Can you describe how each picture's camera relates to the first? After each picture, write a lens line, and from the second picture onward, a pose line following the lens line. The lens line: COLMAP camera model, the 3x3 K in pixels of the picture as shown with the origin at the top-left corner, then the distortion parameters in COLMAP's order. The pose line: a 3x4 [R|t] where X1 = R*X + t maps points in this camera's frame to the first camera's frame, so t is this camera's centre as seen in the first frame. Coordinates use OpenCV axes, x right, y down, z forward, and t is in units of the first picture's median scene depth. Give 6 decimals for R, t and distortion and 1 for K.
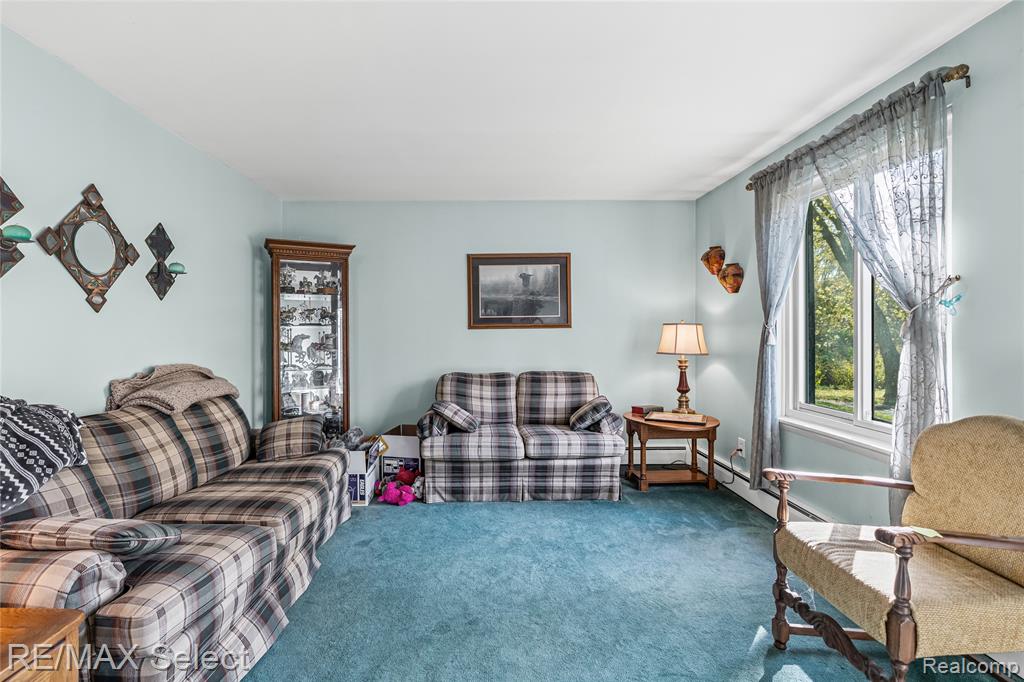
lens RADIAL K [[481.6, 0, 482.5], [0, 481.6, 337.1], [0, 0, 1]] dist [-0.007052, 0.001592]
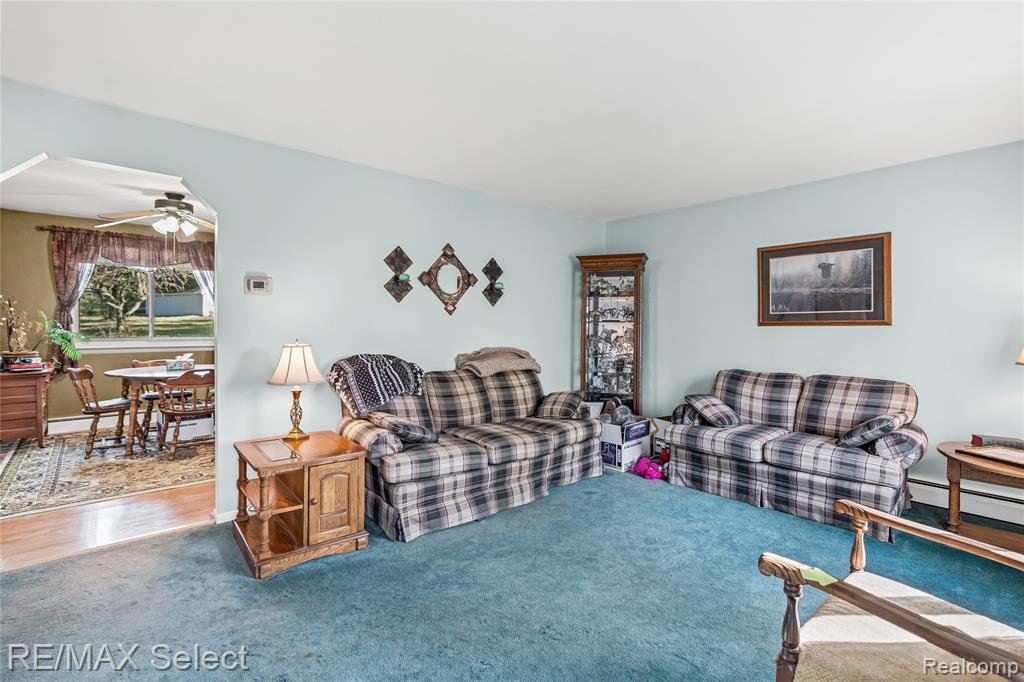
lens RADIAL K [[462.4, 0, 513.4], [0, 462.4, 336.0], [0, 0, 1]] dist [-0.009135, 0.002912]
pose [[0.662613, 0.024031, -0.748577, 0.439649], [-0.016780, 0.999711, 0.017240, -0.005338], [0.748774, 0.001138, 0.662824, 0.027739]]
